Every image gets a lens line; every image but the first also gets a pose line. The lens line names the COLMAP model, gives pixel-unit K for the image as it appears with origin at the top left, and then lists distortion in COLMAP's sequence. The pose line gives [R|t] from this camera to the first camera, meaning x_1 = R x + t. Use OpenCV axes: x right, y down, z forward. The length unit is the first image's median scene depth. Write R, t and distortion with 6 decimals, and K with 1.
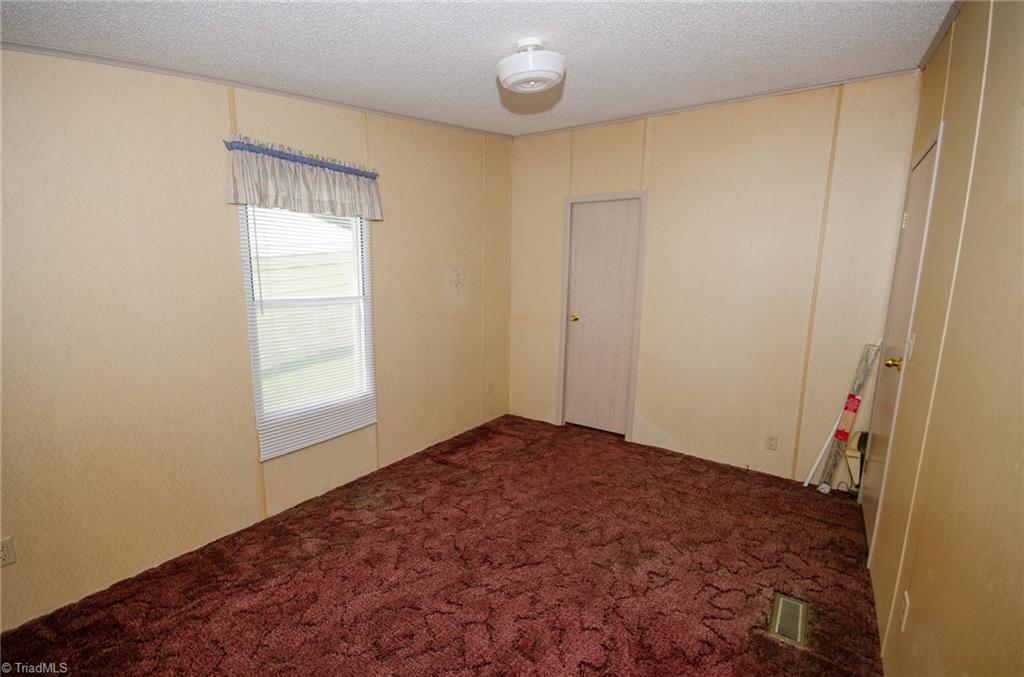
lens RADIAL K [[456.2, 0, 510.0], [0, 456.2, 341.9], [0, 0, 1]] dist [0.000581, -0.002776]
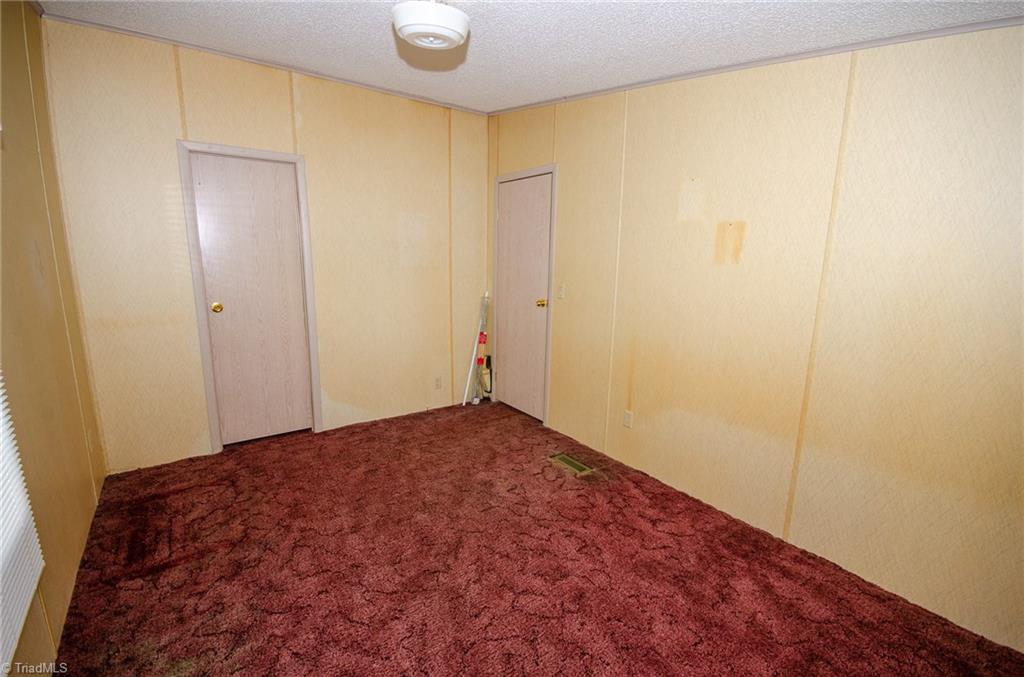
lens RADIAL K [[456.2, 0, 527.3], [0, 456.2, 337.4], [0, 0, 1]] dist [0.000581, -0.002776]
pose [[0.307227, -0.179780, 0.934500, -0.559738], [0.133602, 0.980416, 0.144690, -0.059138], [-0.942211, 0.080398, 0.325230, 0.372103]]
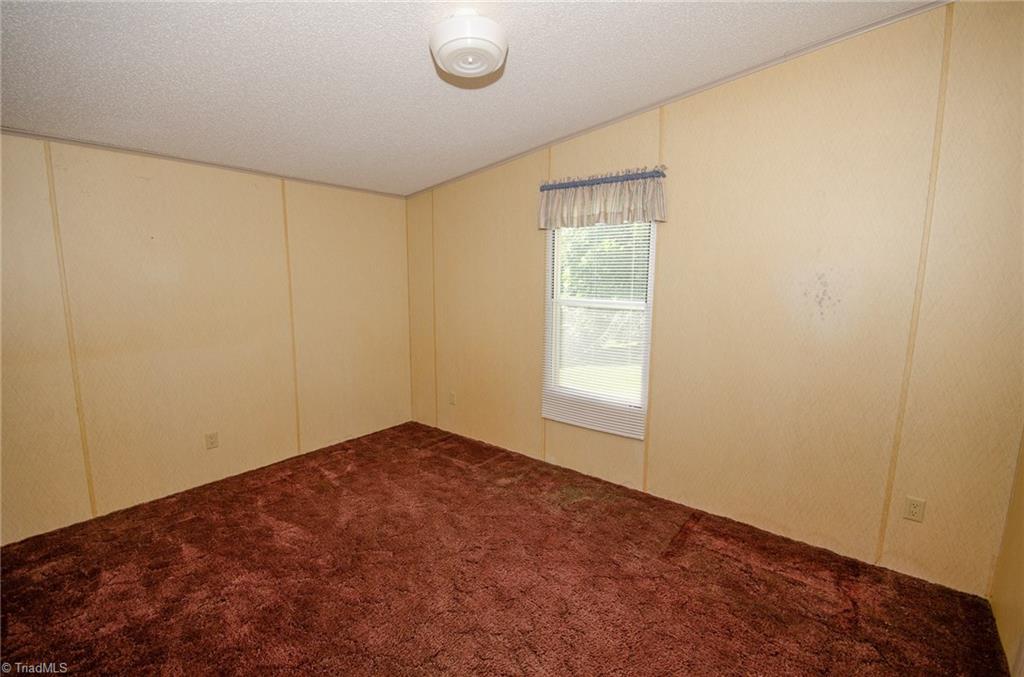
lens RADIAL K [[456.2, 0, 512.3], [0, 456.2, 341.4], [0, 0, 1]] dist [0.000581, -0.002776]
pose [[-0.075473, 0.129209, -0.988741, 0.648178], [-0.162205, 0.976771, 0.140027, -0.111696], [0.983867, 0.170947, -0.052762, 0.791046]]
